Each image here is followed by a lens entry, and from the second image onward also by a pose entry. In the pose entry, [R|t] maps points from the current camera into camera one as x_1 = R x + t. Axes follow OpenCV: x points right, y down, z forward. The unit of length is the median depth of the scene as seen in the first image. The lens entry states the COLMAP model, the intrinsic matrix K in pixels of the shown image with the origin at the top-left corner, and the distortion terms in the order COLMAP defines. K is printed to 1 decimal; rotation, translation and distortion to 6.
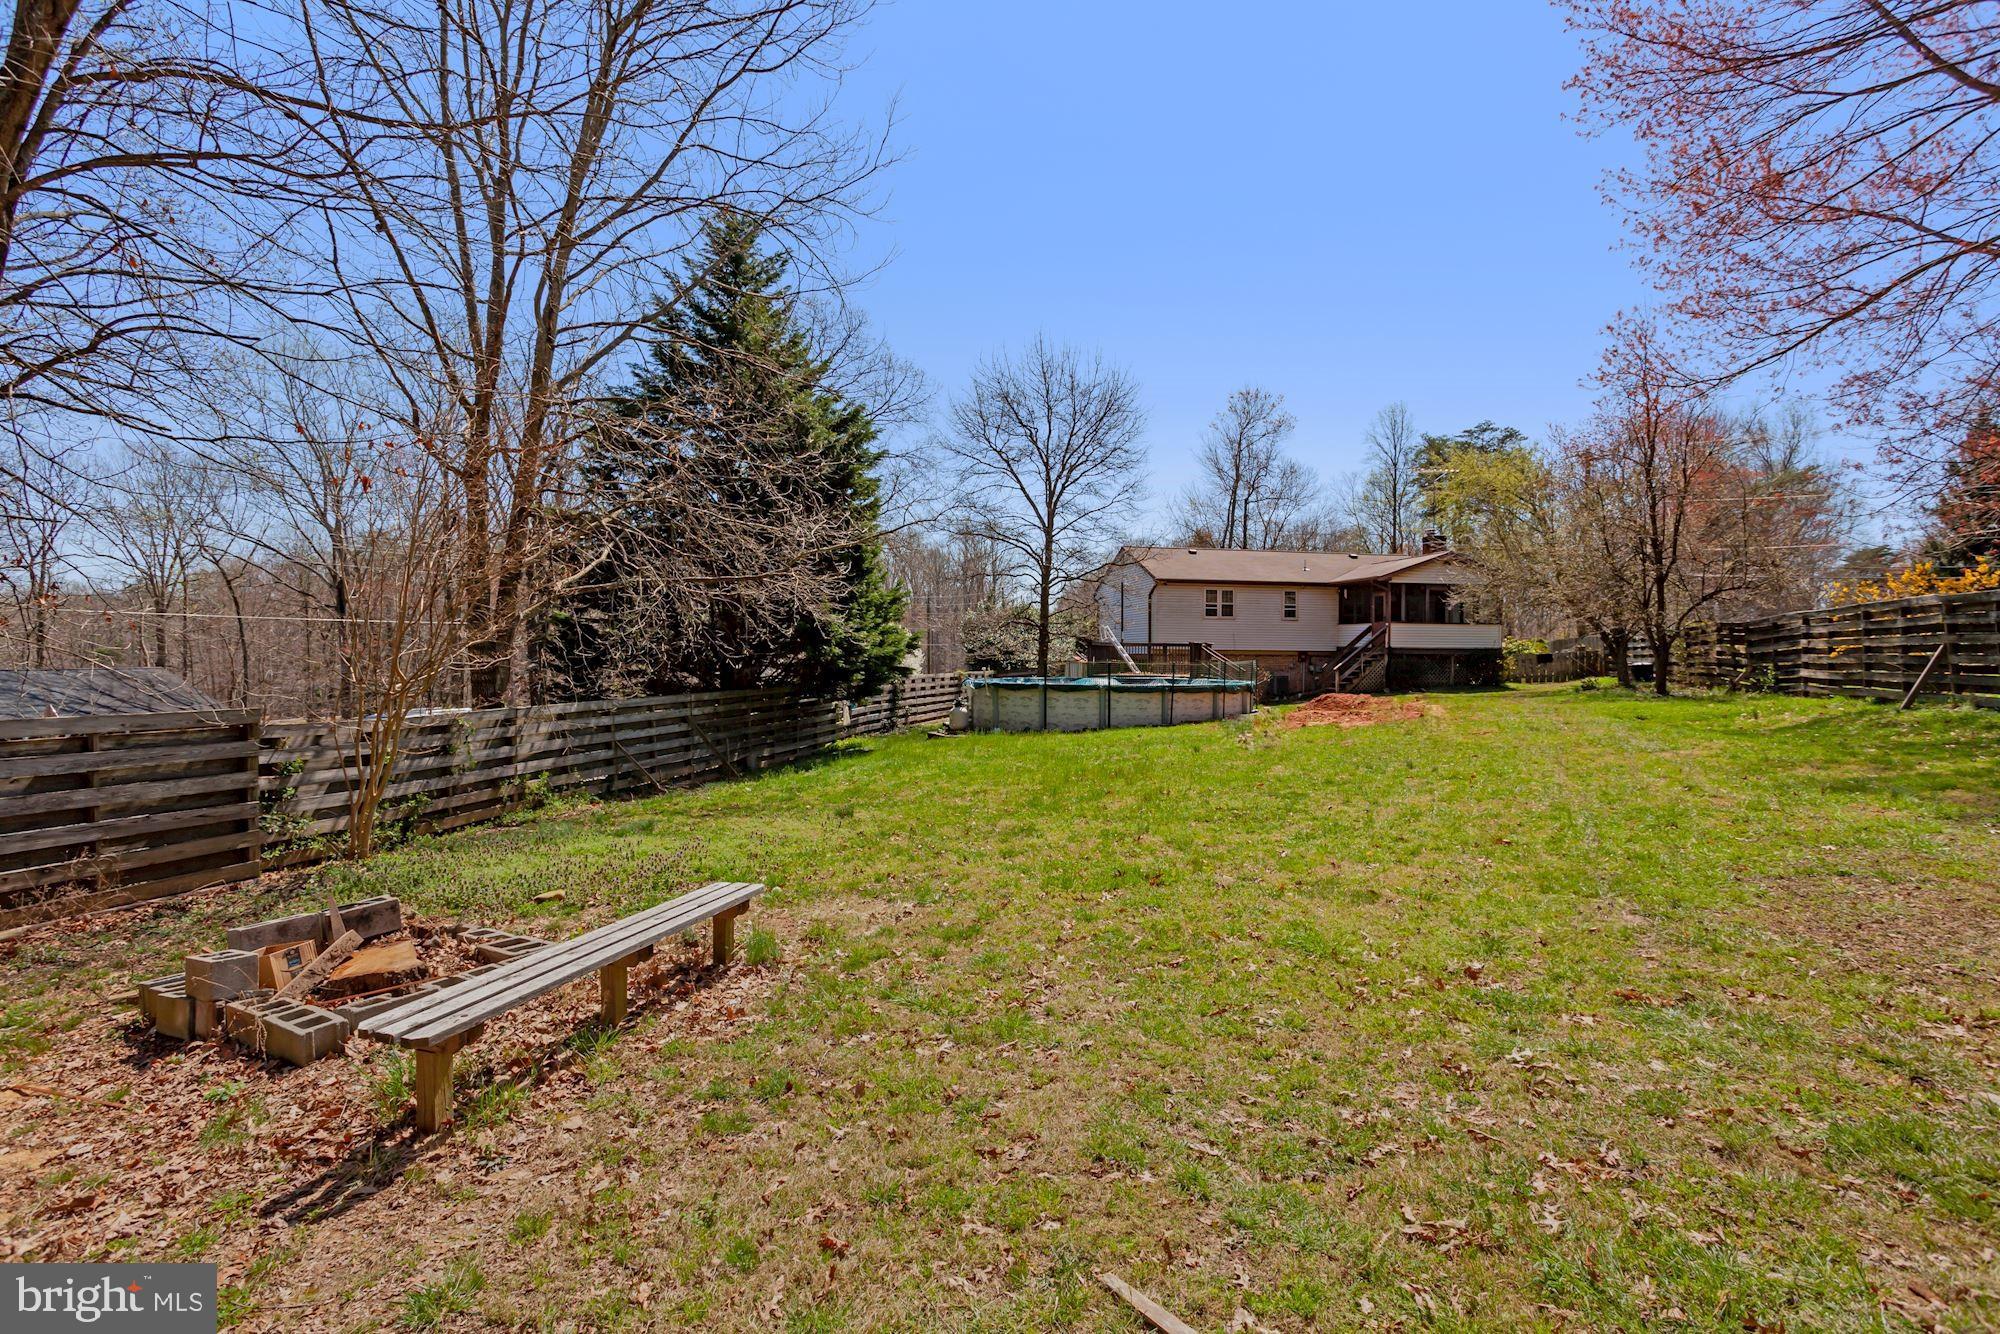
lens RADIAL K [[972.7, 0, 989.2], [0, 972.7, 648.1], [0, 0, 1]] dist [-0.045476, 0.026208]
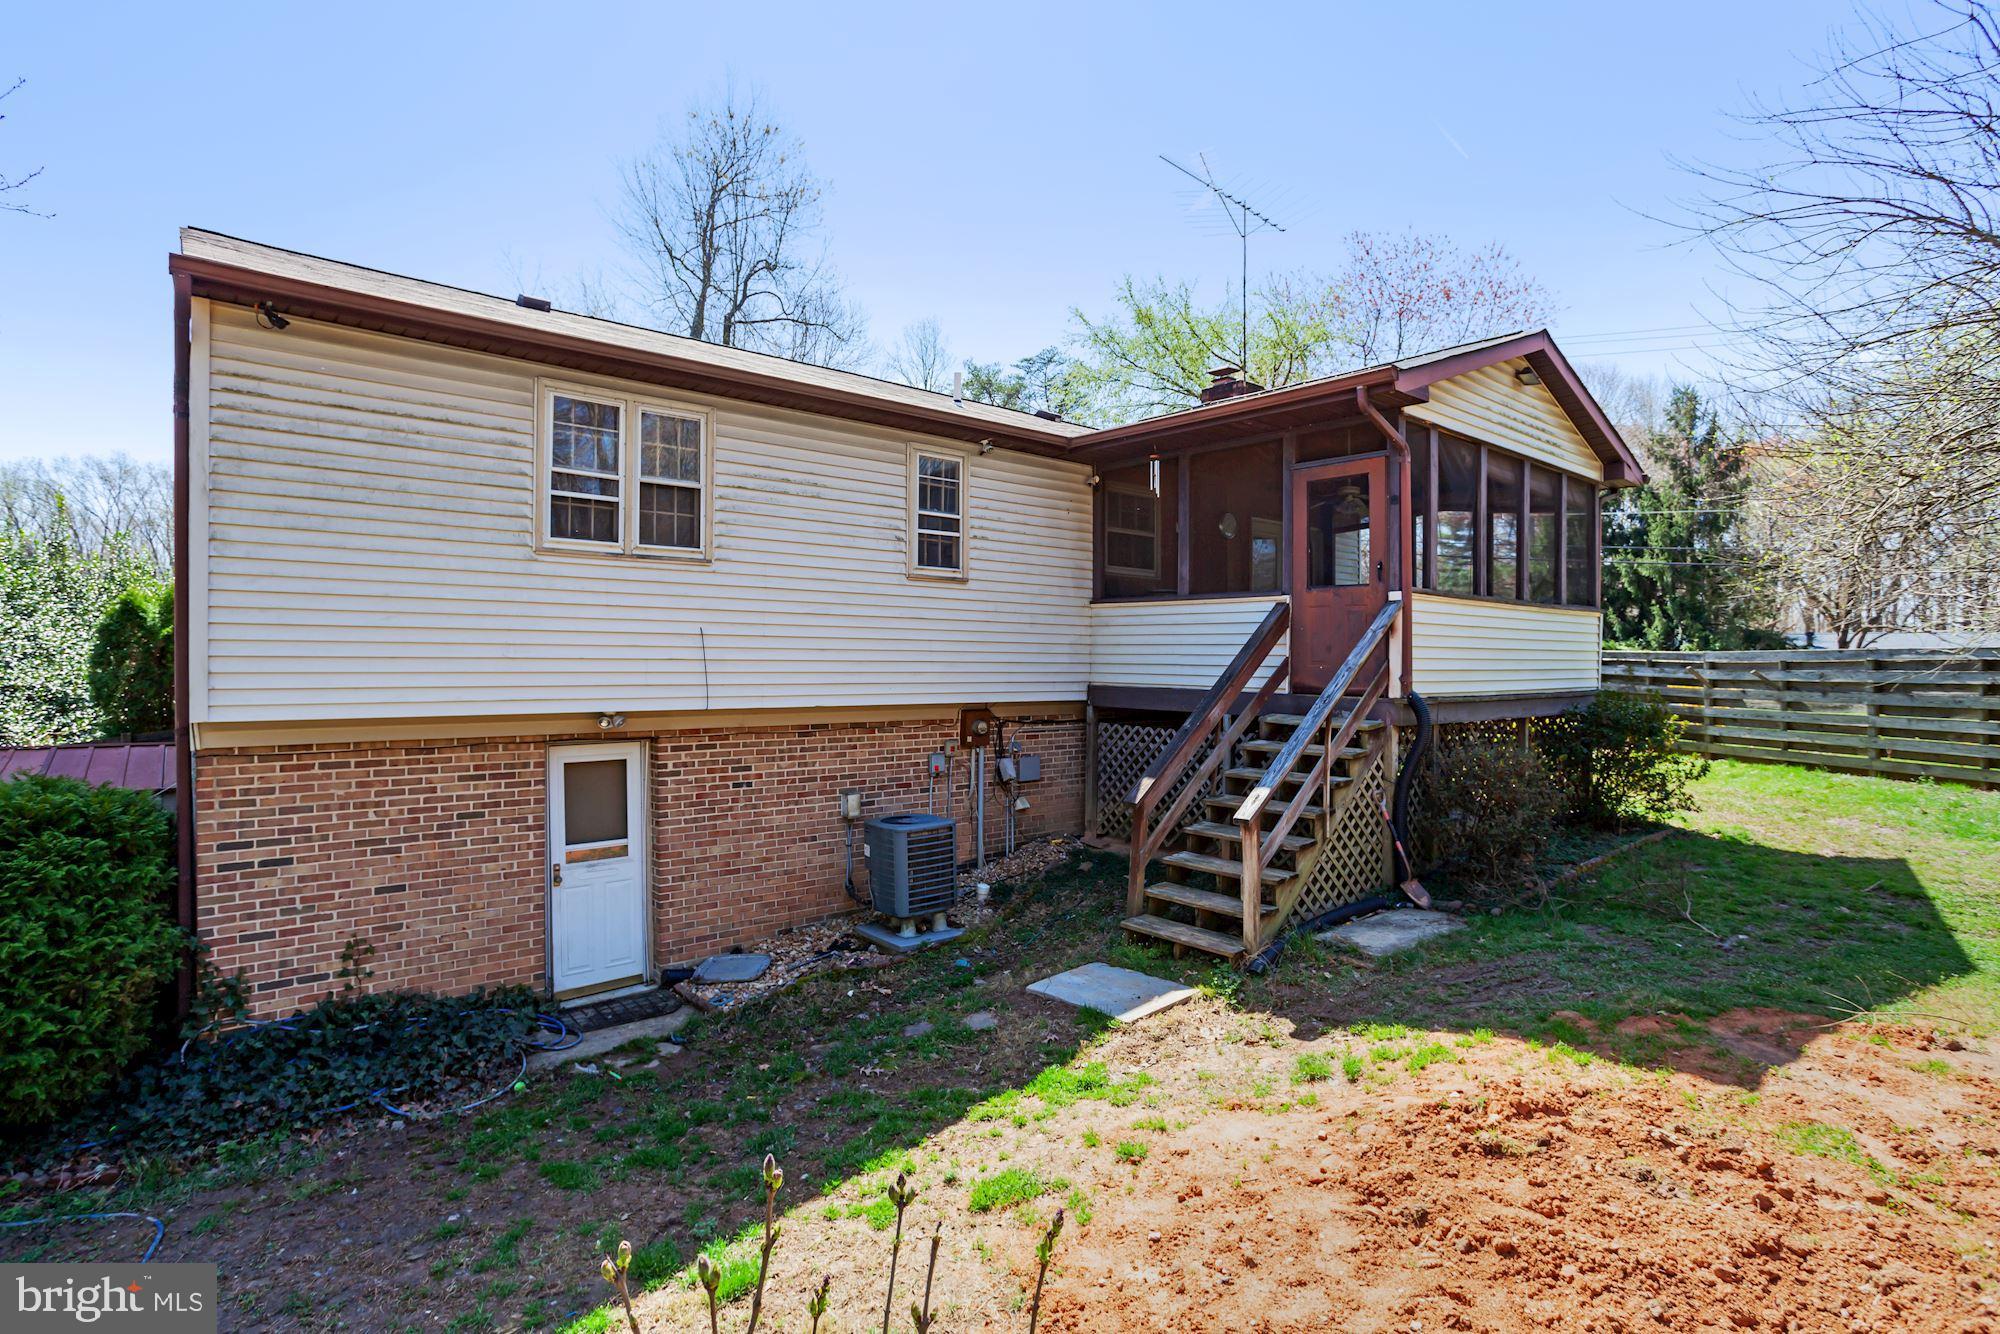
lens RADIAL K [[972.7, 0, 989.2], [0, 972.7, 648.1], [0, 0, 1]] dist [-0.045476, 0.026208]
pose [[0.850441, 0.006266, 0.526033, 0.207734], [-0.001844, 0.999958, -0.008930, -0.010047], [-0.526067, 0.006624, 0.850417, 0.844763]]
